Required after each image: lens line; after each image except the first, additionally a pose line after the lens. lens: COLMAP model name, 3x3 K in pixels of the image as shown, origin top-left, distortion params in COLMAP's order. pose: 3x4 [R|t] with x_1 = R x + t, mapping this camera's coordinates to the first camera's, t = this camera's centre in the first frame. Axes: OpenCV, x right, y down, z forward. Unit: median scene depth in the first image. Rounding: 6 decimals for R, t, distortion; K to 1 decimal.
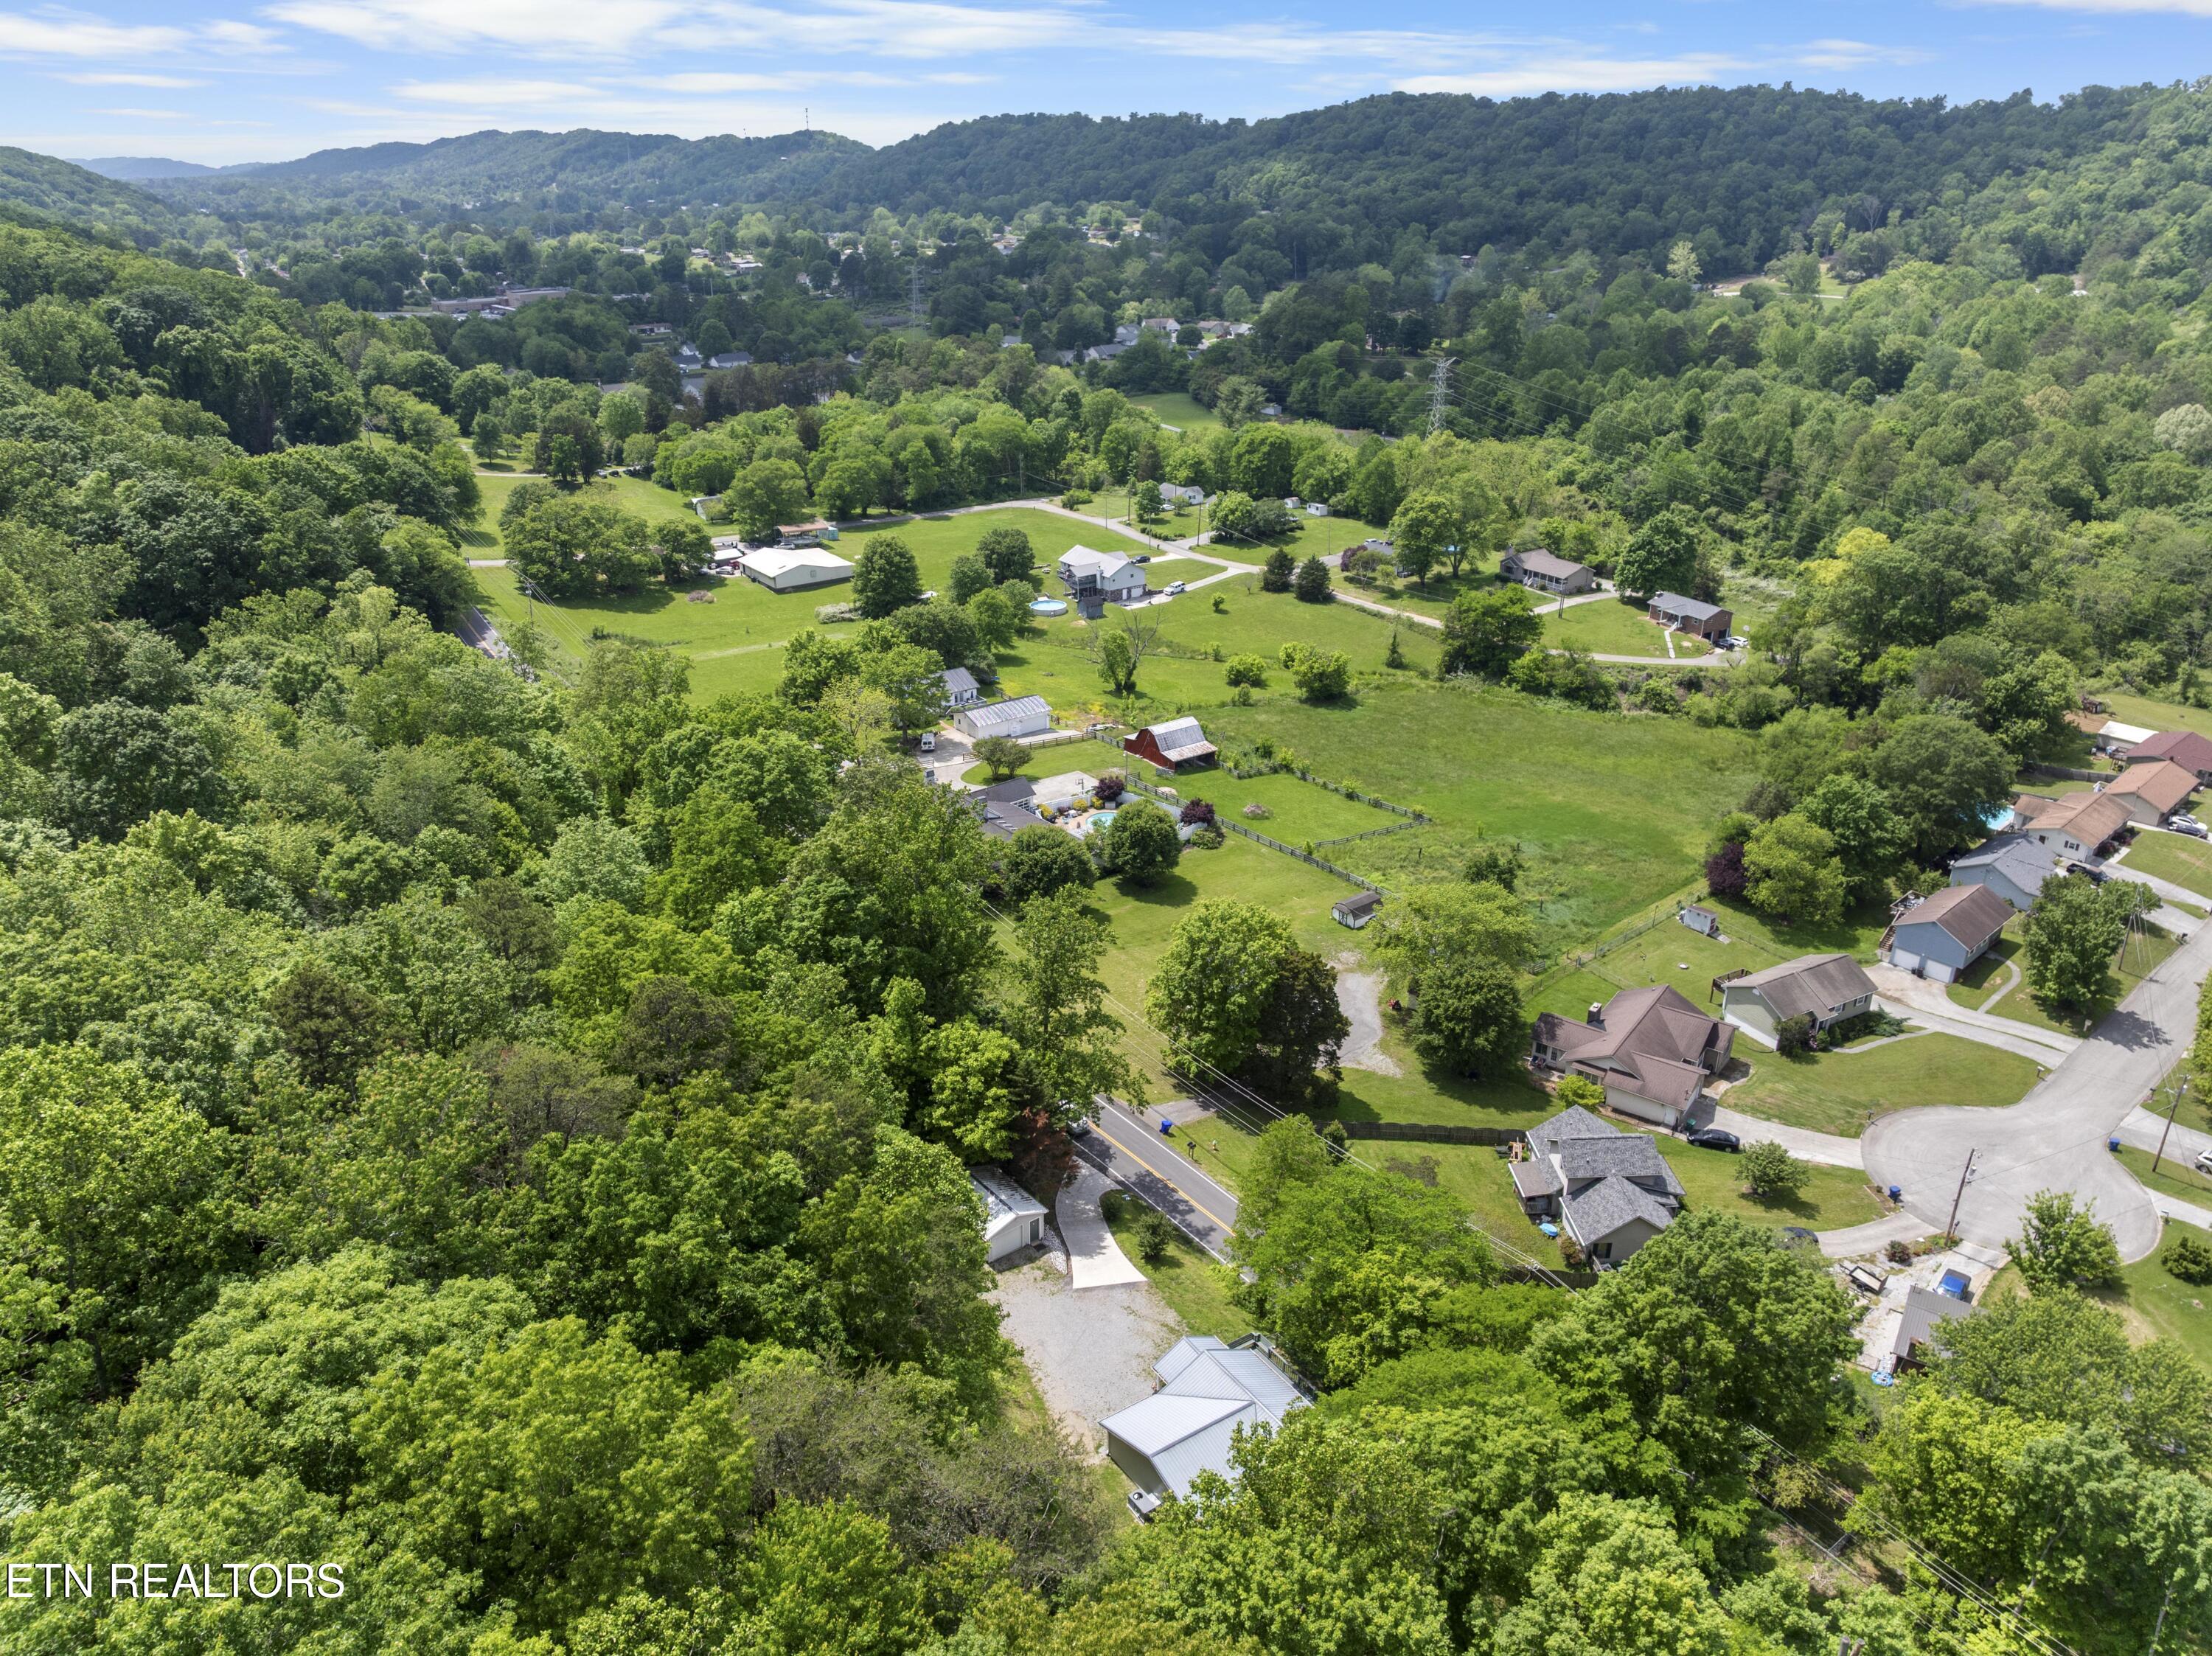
lens RADIAL K [[1560.7, 0, 1105.9], [0, 1560.7, 829.9], [0, 0, 1]] dist [-0.047571, 0.015968]
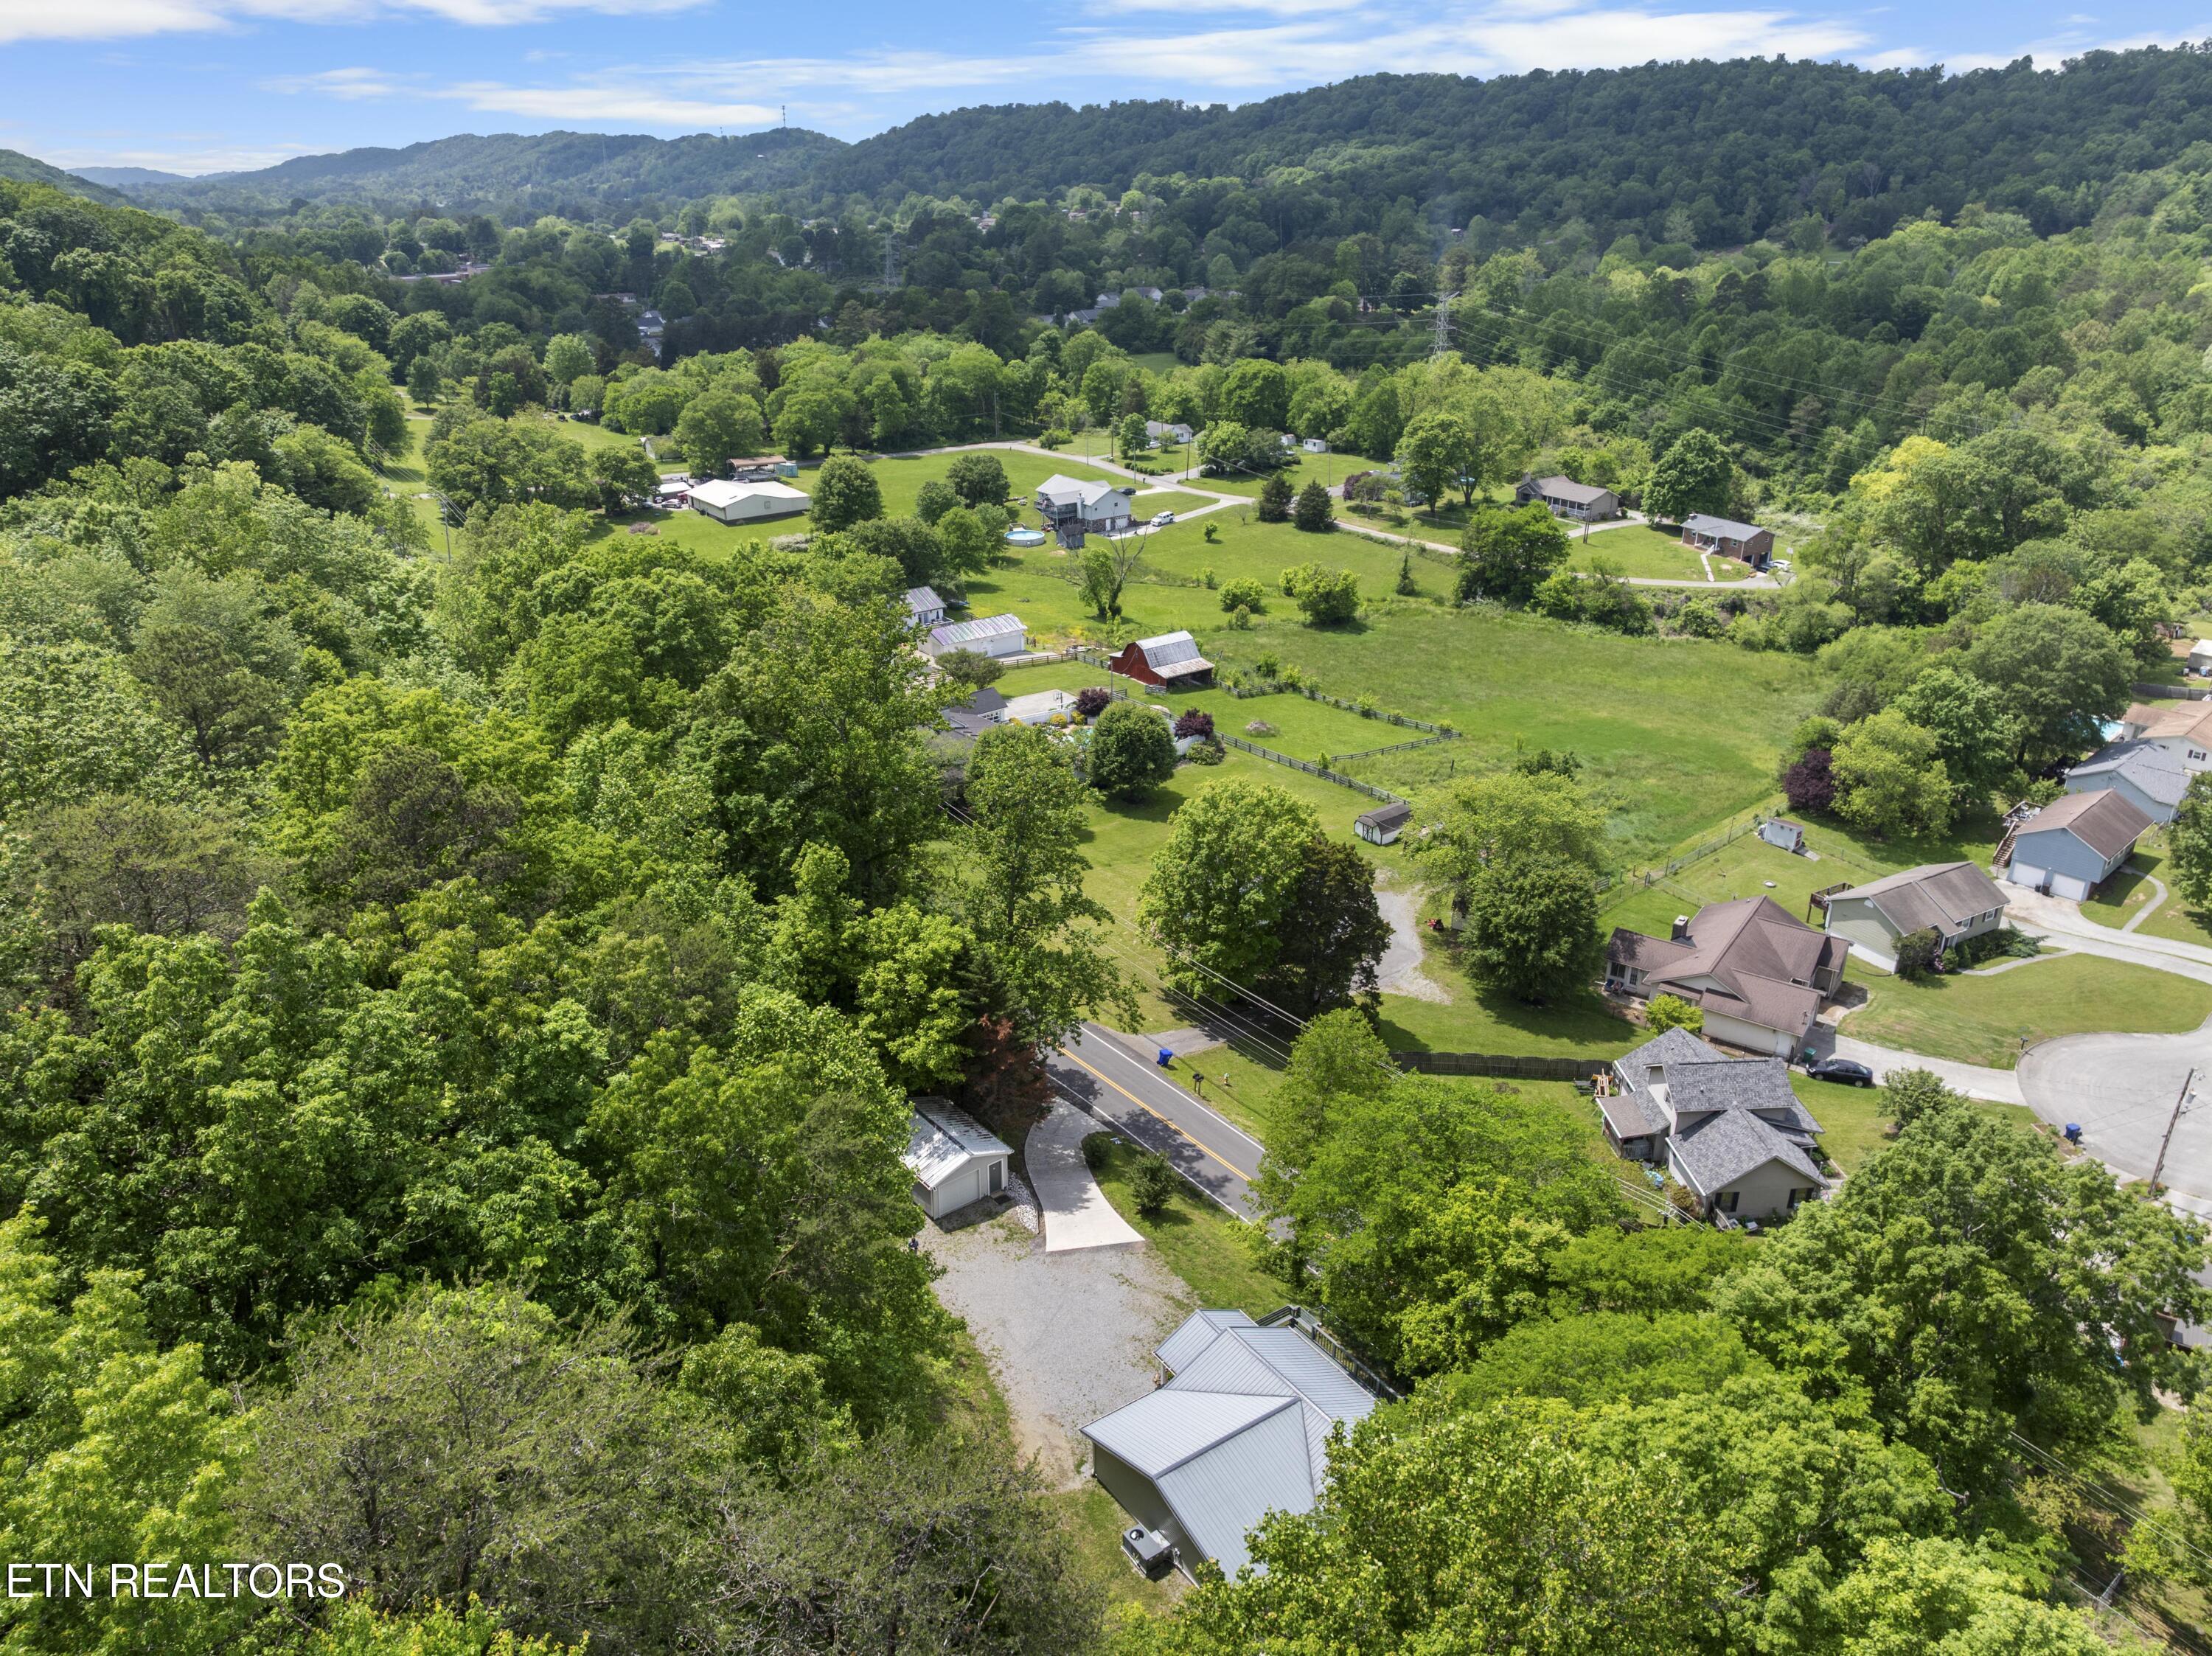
lens RADIAL K [[1560.7, 0, 1105.5], [0, 1560.7, 830.9], [0, 0, 1]] dist [-0.047571, 0.015968]
pose [[0.999930, -0.007329, 0.009309, 0.000752], [0.007377, 0.999960, -0.005132, 0.036250], [-0.009271, 0.005200, 0.999943, 0.093745]]
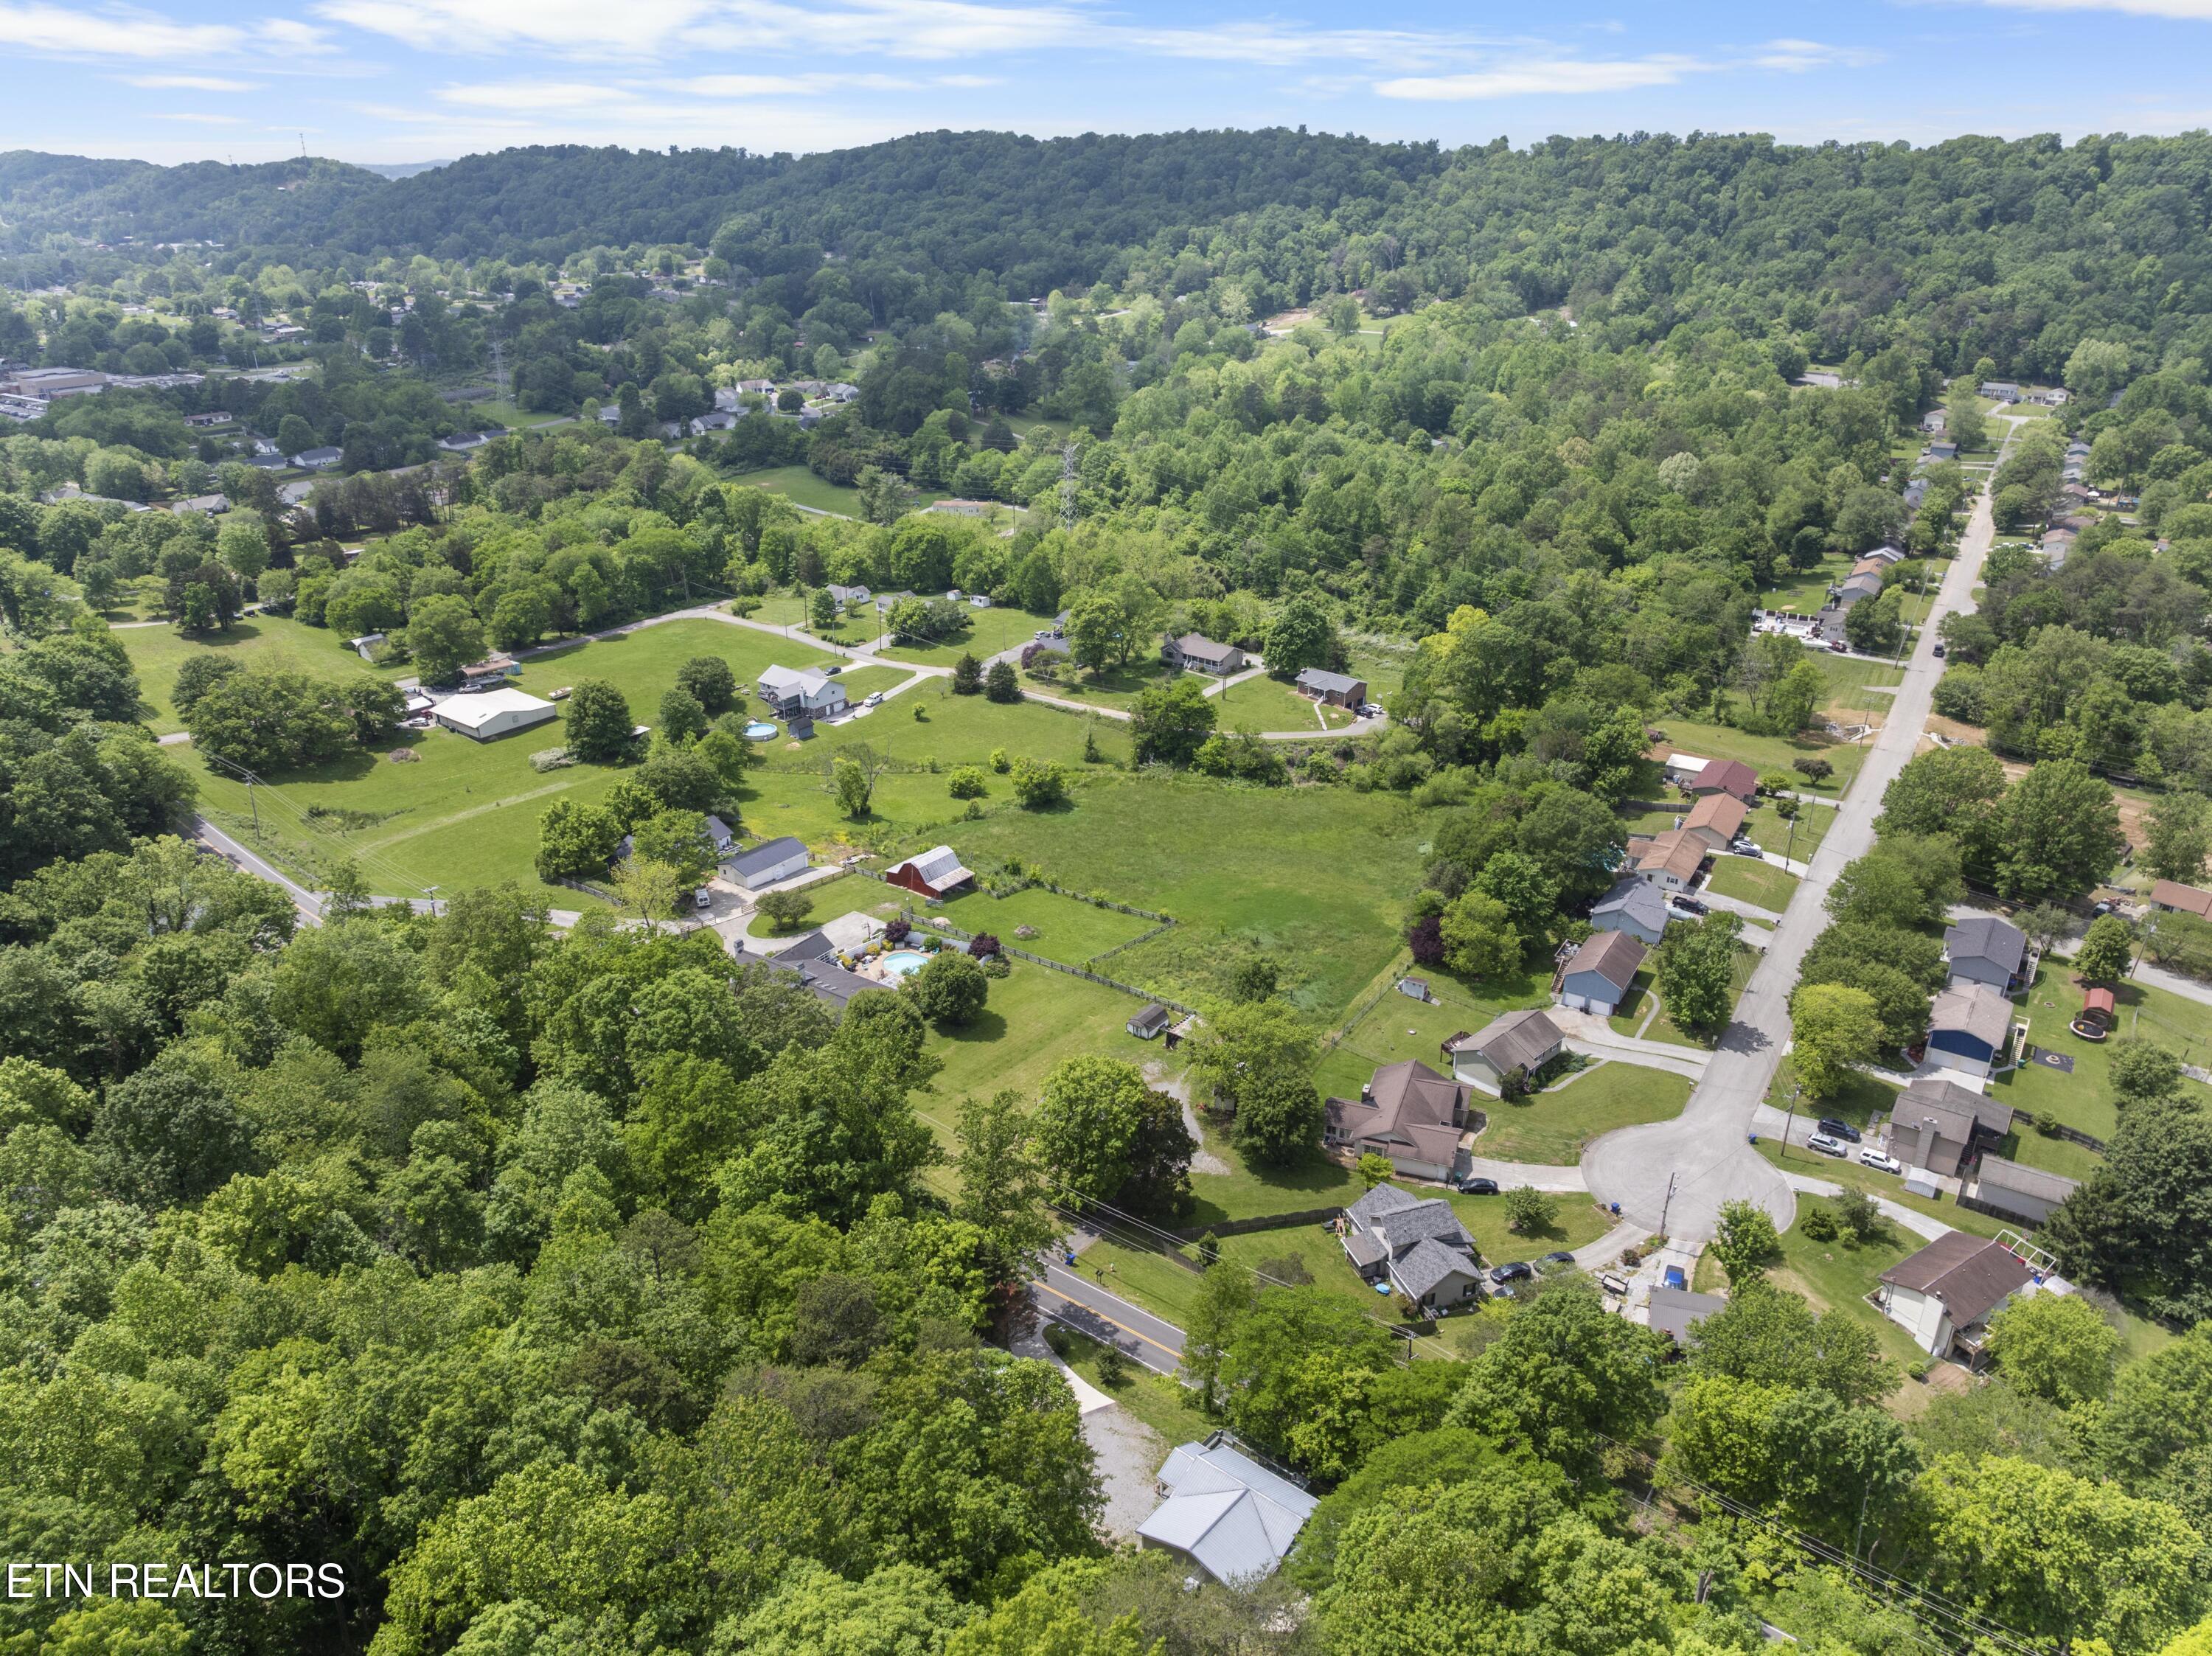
lens RADIAL K [[1560.7, 0, 1107.3], [0, 1560.7, 833.0], [0, 0, 1]] dist [-0.047571, 0.015968]
pose [[0.960219, -0.114506, 0.254692, -0.092437], [0.114298, 0.993323, 0.015667, -0.069155], [-0.254786, 0.014067, 0.966895, -0.077522]]
